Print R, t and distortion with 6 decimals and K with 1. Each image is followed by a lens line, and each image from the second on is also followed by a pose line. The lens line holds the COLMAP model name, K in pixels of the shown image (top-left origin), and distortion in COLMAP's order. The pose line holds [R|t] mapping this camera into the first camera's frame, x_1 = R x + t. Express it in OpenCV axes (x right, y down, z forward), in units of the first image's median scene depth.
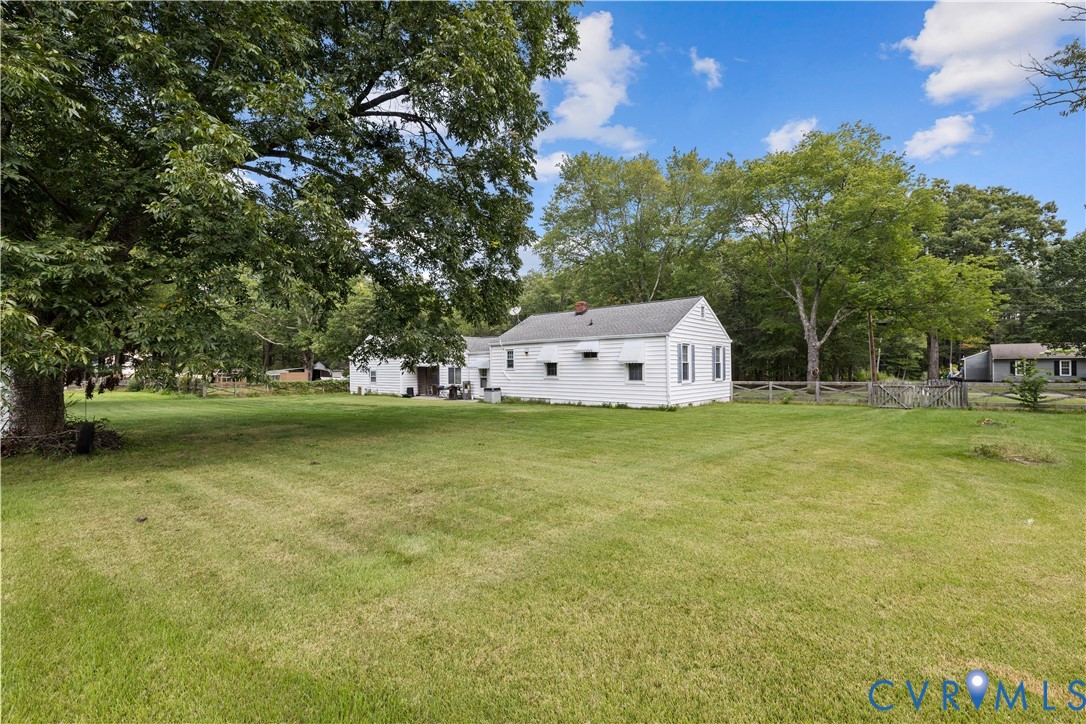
lens RADIAL K [[453.9, 0, 543.2], [0, 453.9, 364.6], [0, 0, 1]] dist [0.002196, 0.000748]
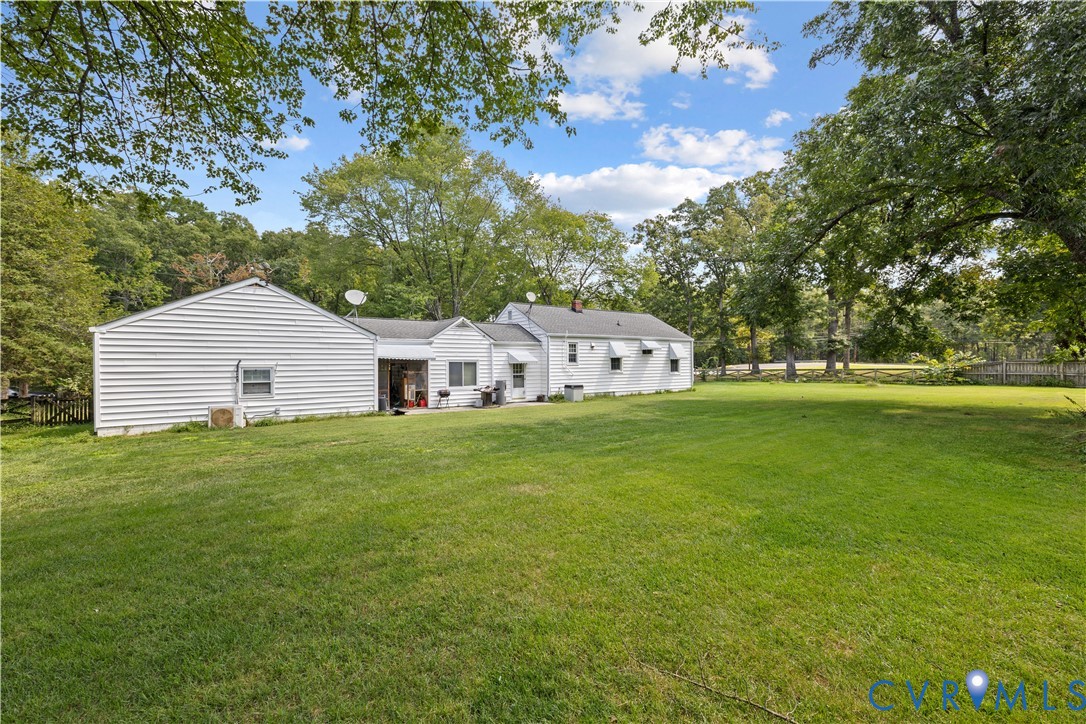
lens RADIAL K [[453.9, 0, 536.1], [0, 453.9, 362.4], [0, 0, 1]] dist [0.002196, 0.000748]
pose [[0.220870, -0.001376, 0.975302, -1.051021], [-0.005166, 0.999983, 0.002581, 0.004889], [-0.975290, -0.005609, 0.220859, 0.940415]]
